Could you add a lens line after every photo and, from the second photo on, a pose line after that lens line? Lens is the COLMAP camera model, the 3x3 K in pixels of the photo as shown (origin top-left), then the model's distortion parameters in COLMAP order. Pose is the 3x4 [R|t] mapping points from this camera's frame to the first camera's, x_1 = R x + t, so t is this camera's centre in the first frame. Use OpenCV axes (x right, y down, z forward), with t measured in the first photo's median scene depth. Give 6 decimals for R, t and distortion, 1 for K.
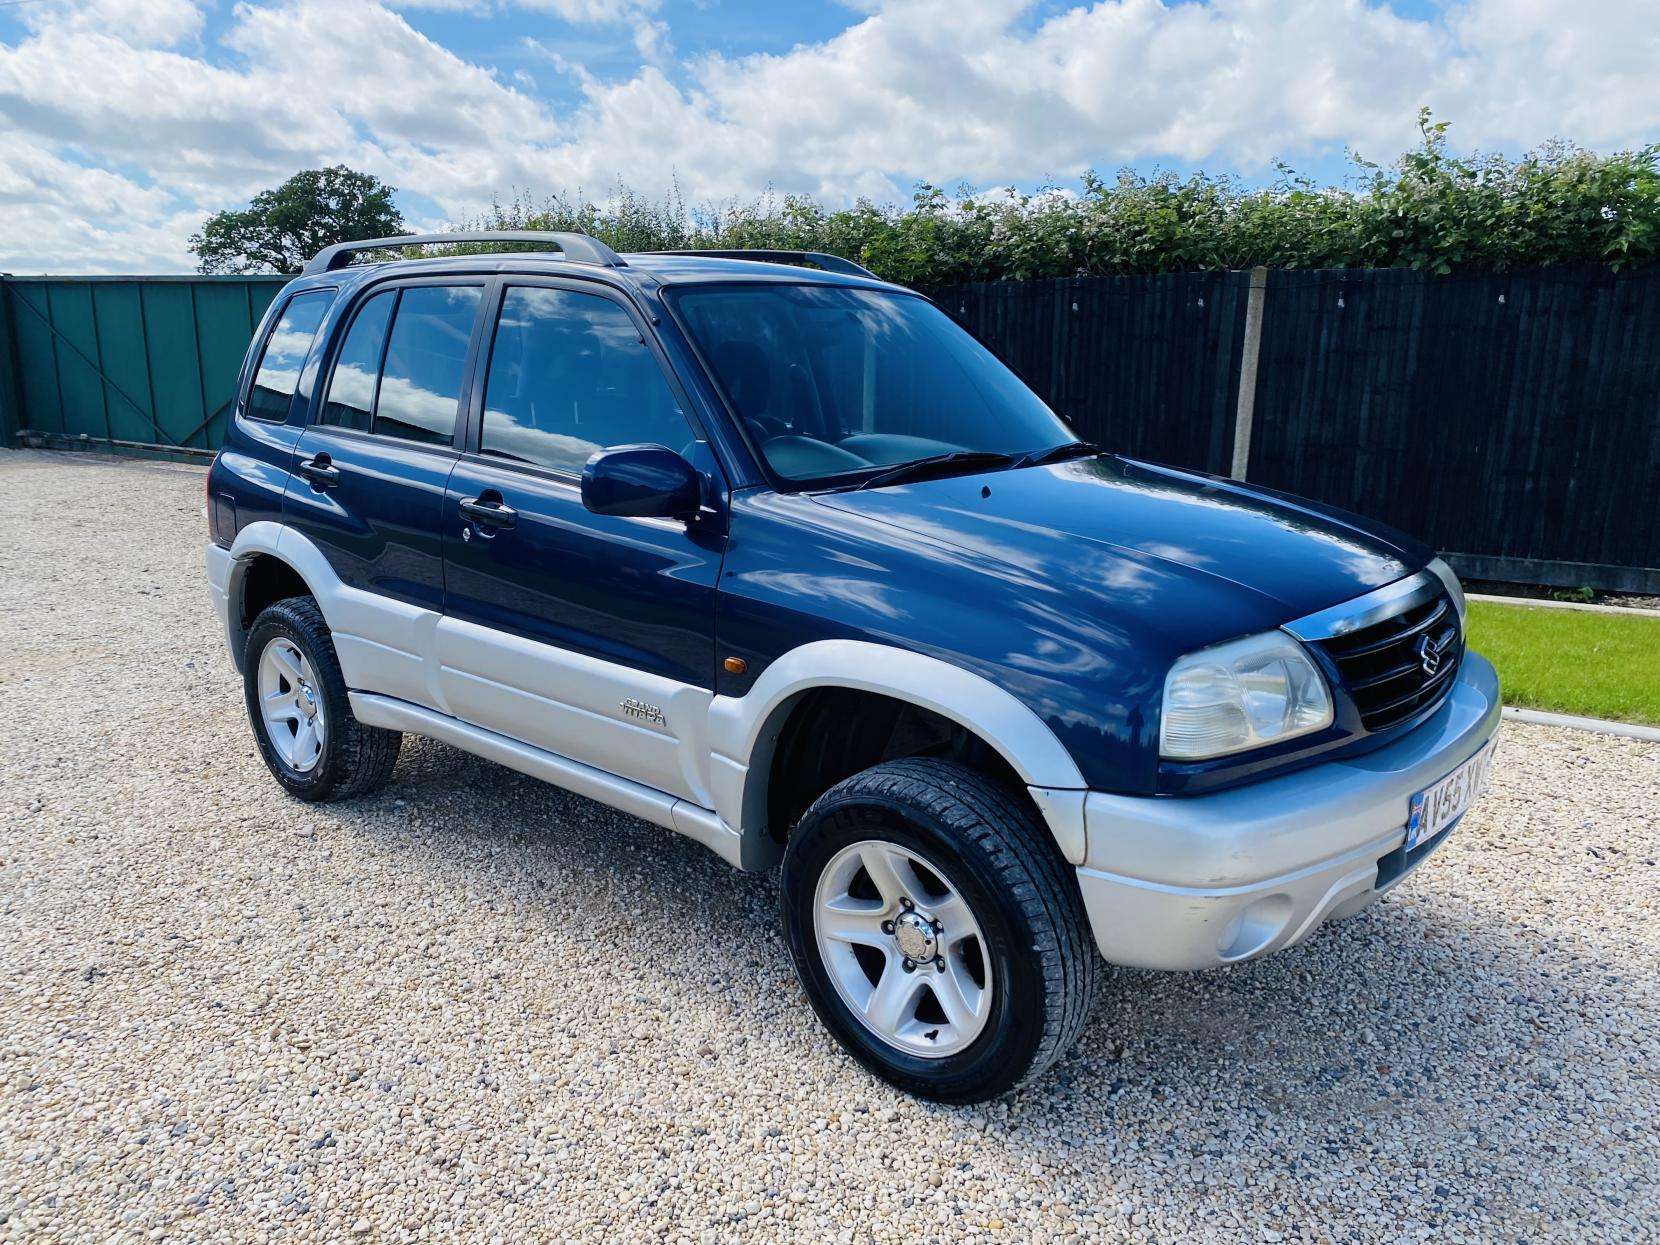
lens RADIAL K [[1294.6, 0, 802.4], [0, 1294.6, 631.5], [0, 0, 1]] dist [0.009932, -0.003720]
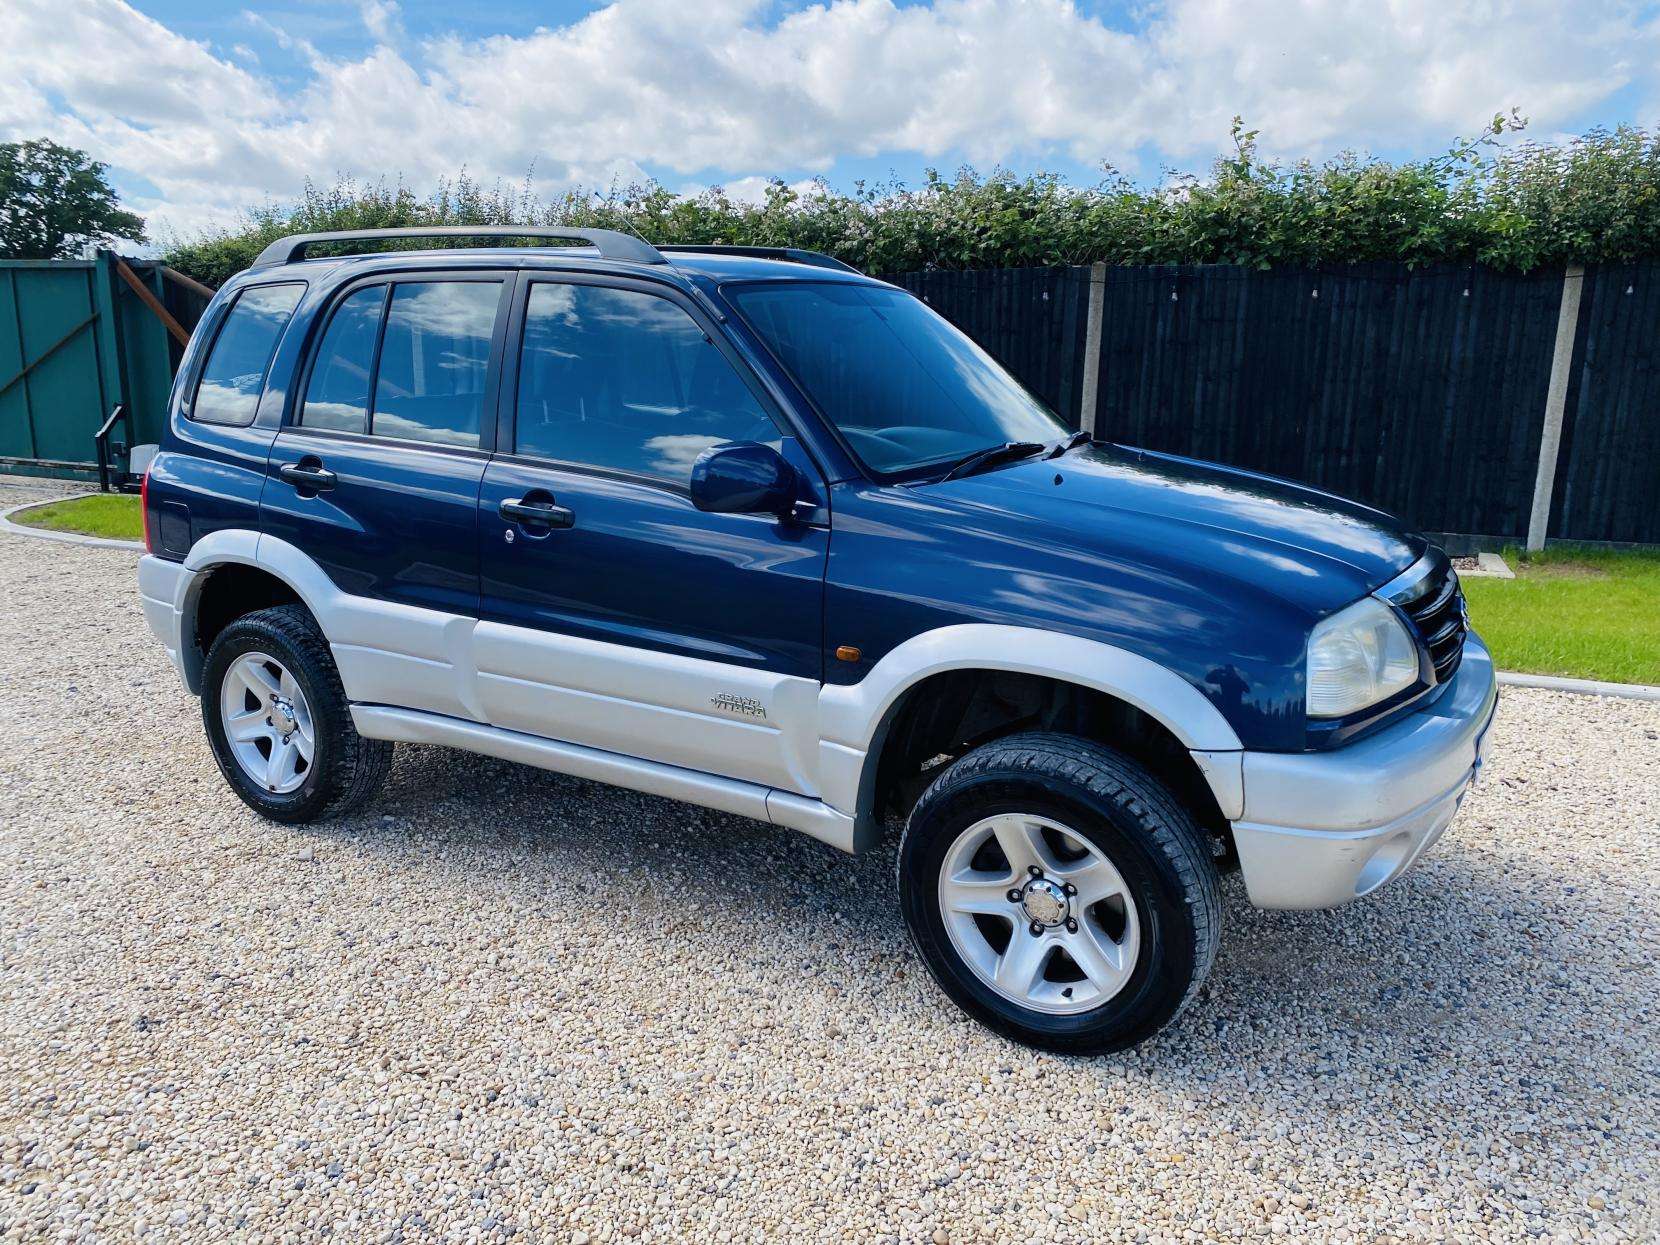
lens RADIAL K [[1292.1, 0, 823.5], [0, 1292.1, 622.7], [0, 0, 1]] dist [0.011848, -0.002877]
pose [[0.980693, -0.045219, 0.190253, -0.252357], [0.044865, 0.998974, 0.006167, -0.006021], [-0.190337, 0.002488, 0.981716, -0.001951]]
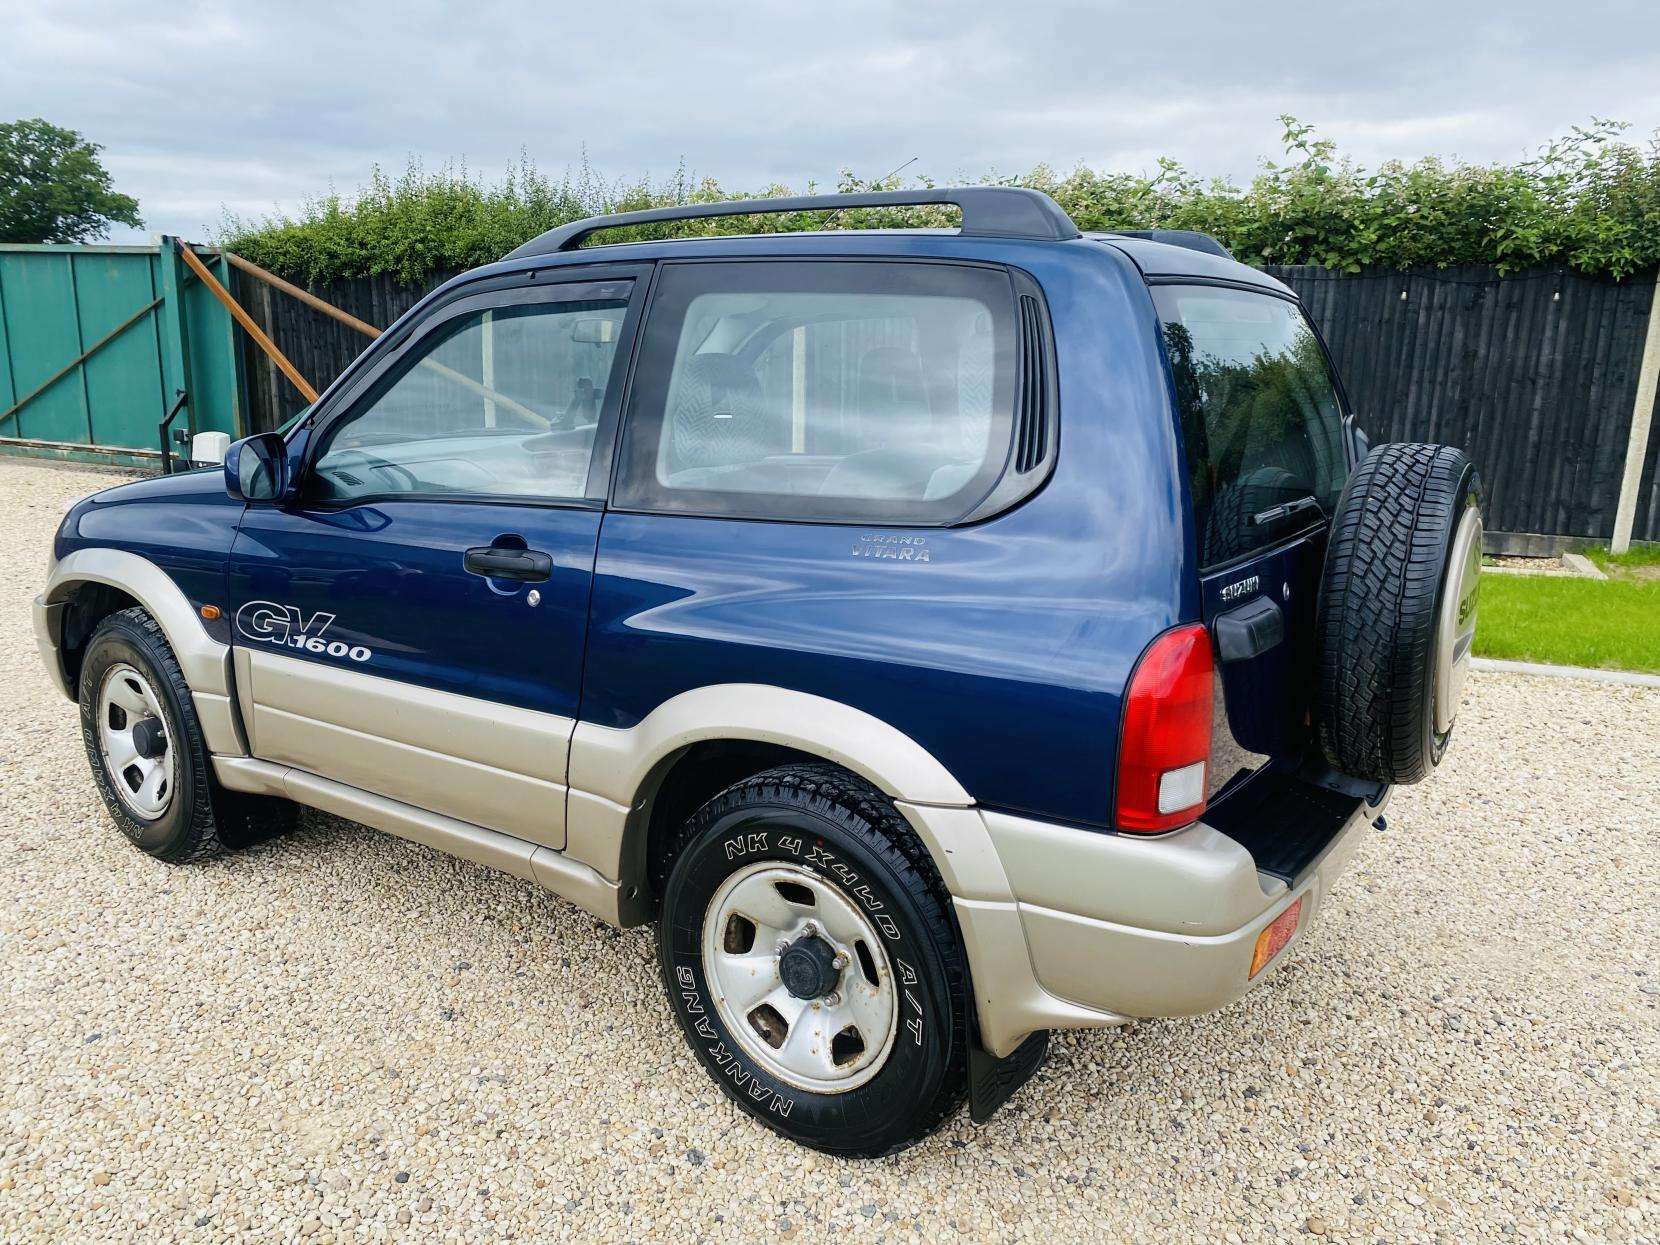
lens RADIAL K [[1291.3, 0, 826.1], [0, 1291.3, 616.7], [0, 0, 1]] dist [0.015587, -0.009556]
pose [[0.978635, -0.037285, 0.202198, -0.491494], [0.036158, 0.999303, 0.009268, -0.023438], [-0.202402, -0.001759, 0.979301, 0.027688]]
